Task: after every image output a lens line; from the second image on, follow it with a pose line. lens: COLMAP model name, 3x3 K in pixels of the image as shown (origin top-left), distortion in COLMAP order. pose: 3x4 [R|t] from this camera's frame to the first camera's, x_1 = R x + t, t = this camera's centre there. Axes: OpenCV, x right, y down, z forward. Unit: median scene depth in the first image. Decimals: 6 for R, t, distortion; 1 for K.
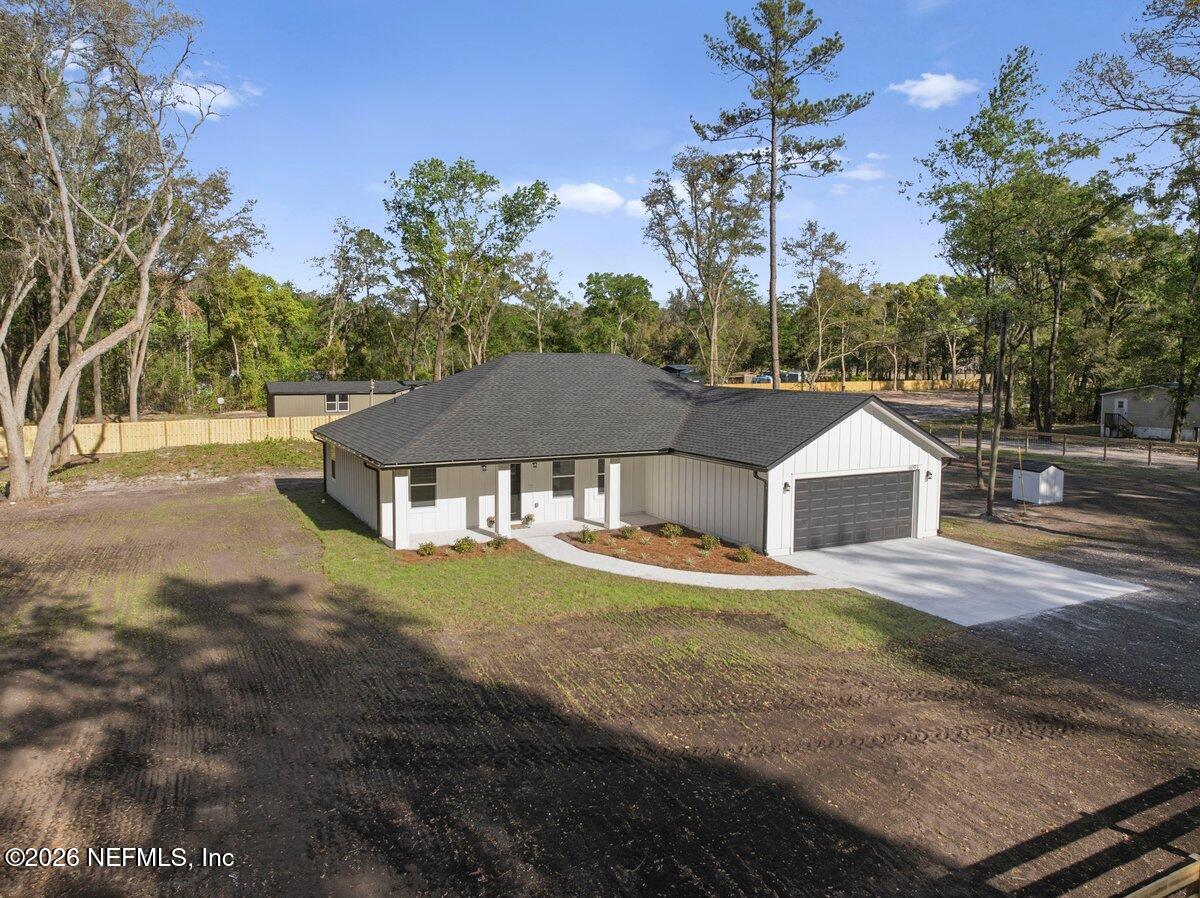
lens RADIAL K [[887.7, 0, 575.2], [0, 887.7, 438.5], [0, 0, 1]] dist [-0.032153, 0.000645]
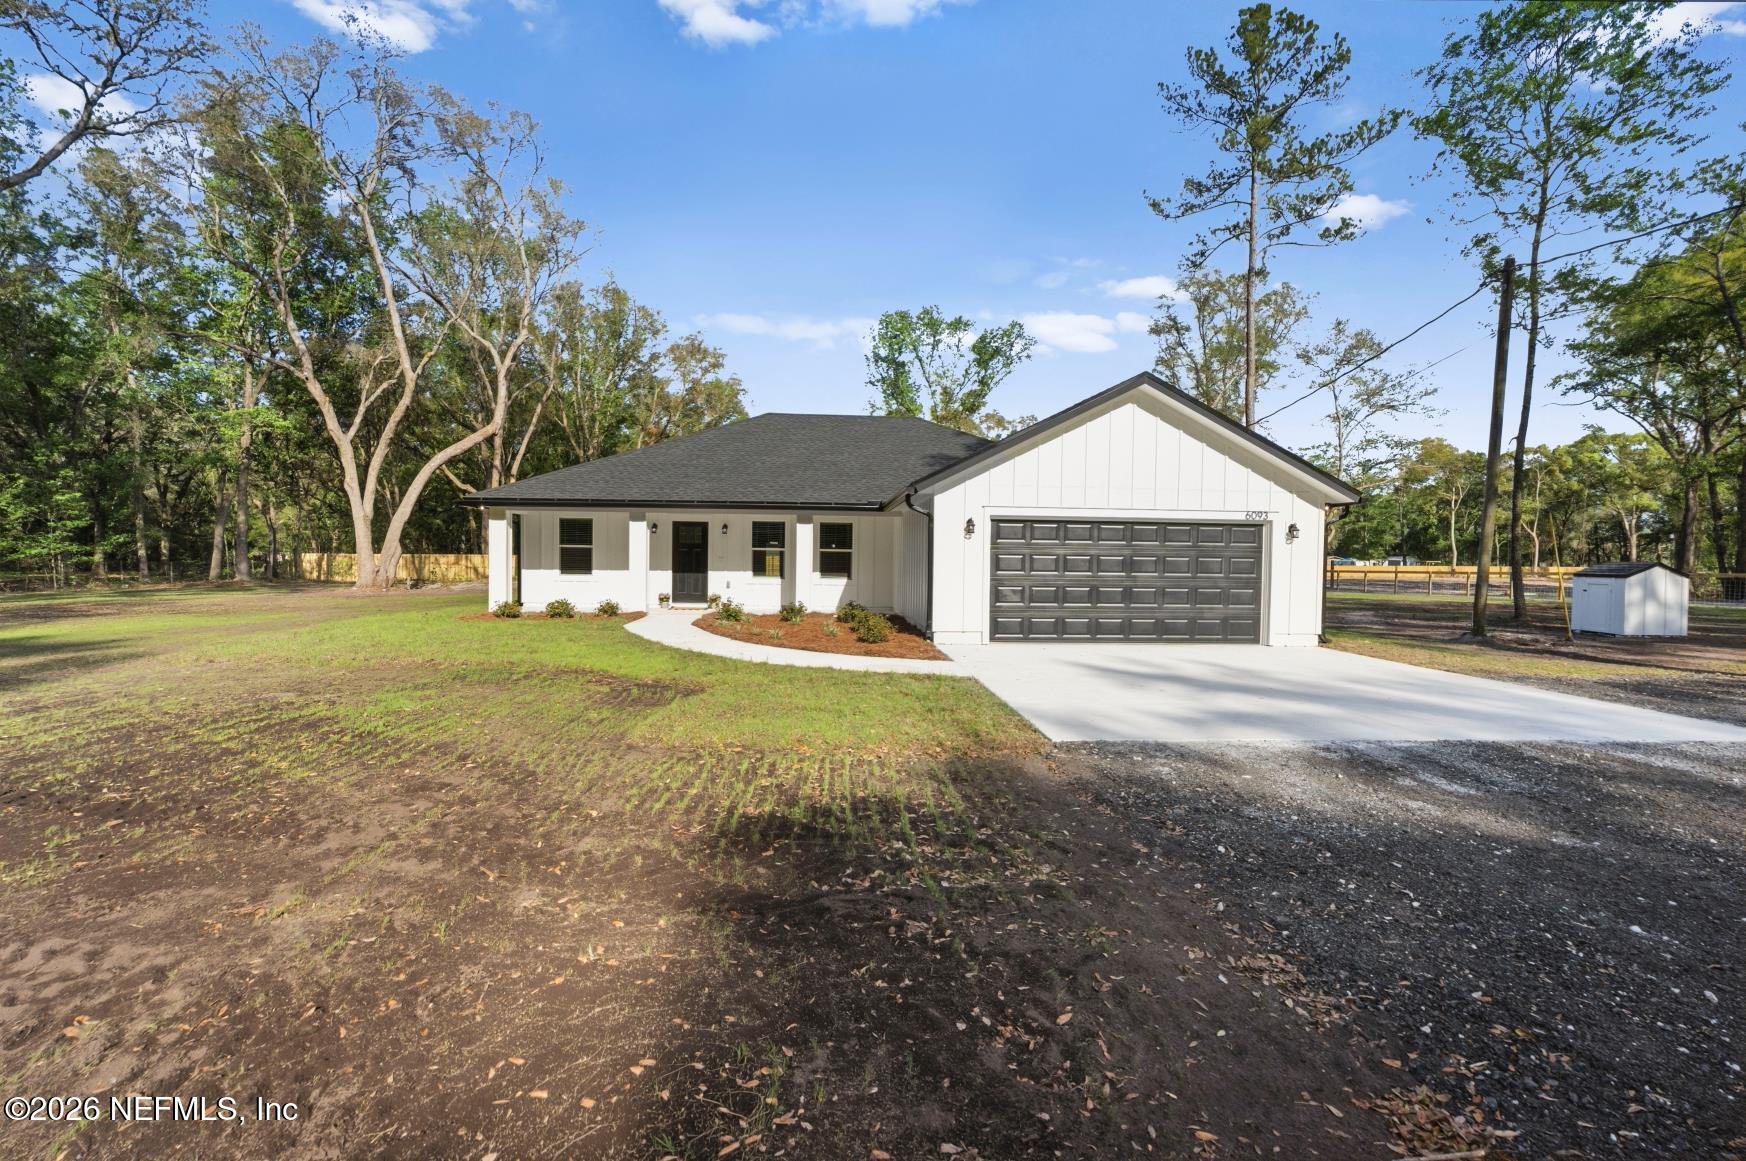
lens RADIAL K [[791.7, 0, 865.6], [0, 791.7, 587.4], [0, 0, 1]] dist [-0.013054, -0.000705]
pose [[0.919133, 0.023302, -0.393258, 0.191458], [-0.046301, 0.997720, -0.049099, 0.062524], [0.391218, 0.063337, 0.918116, 0.240326]]
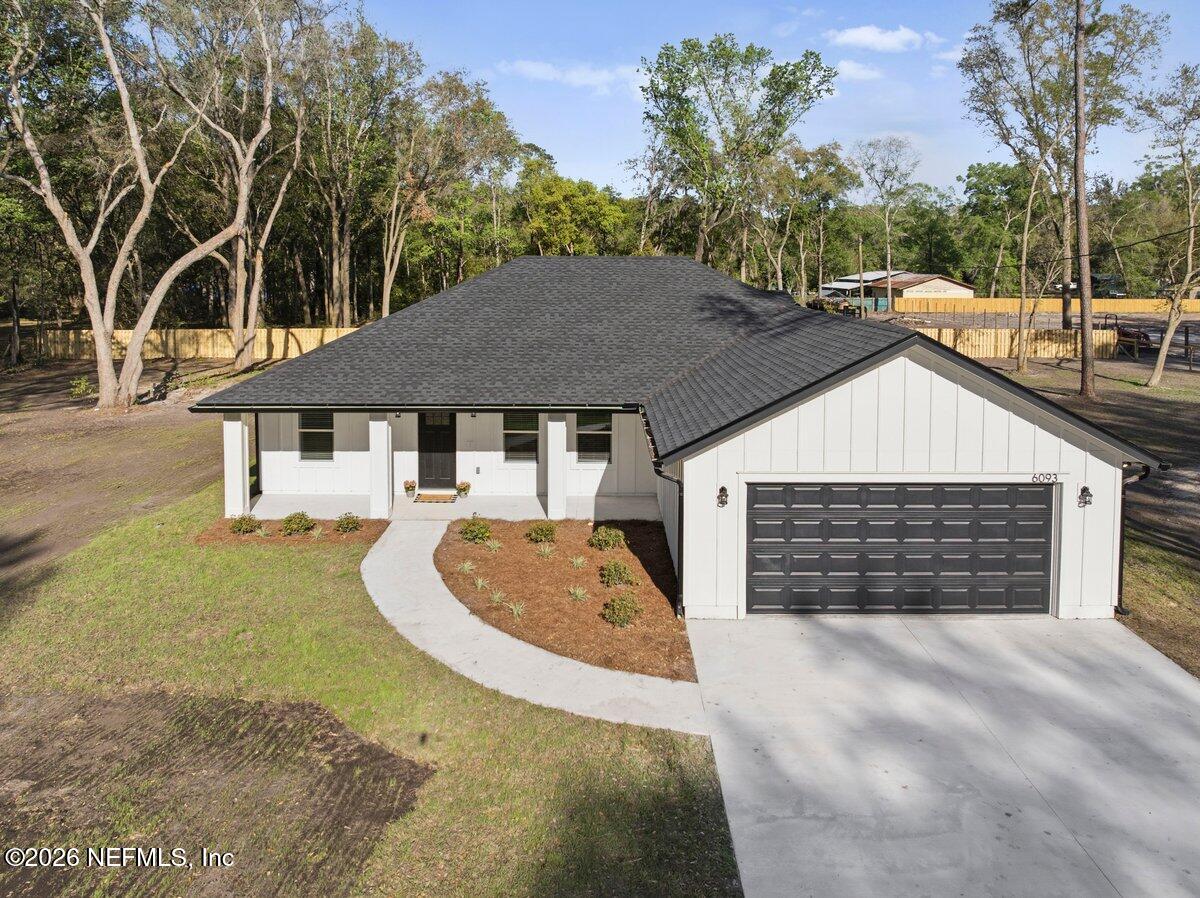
lens RADIAL K [[887.7, 0, 594.1], [0, 887.7, 317.3], [0, 0, 1]] dist [-0.032153, 0.000645]
pose [[0.889855, 0.026581, -0.455469, 0.206339], [-0.040556, 0.998958, -0.020937, -0.020861], [0.454438, 0.037103, 0.890005, 0.232730]]
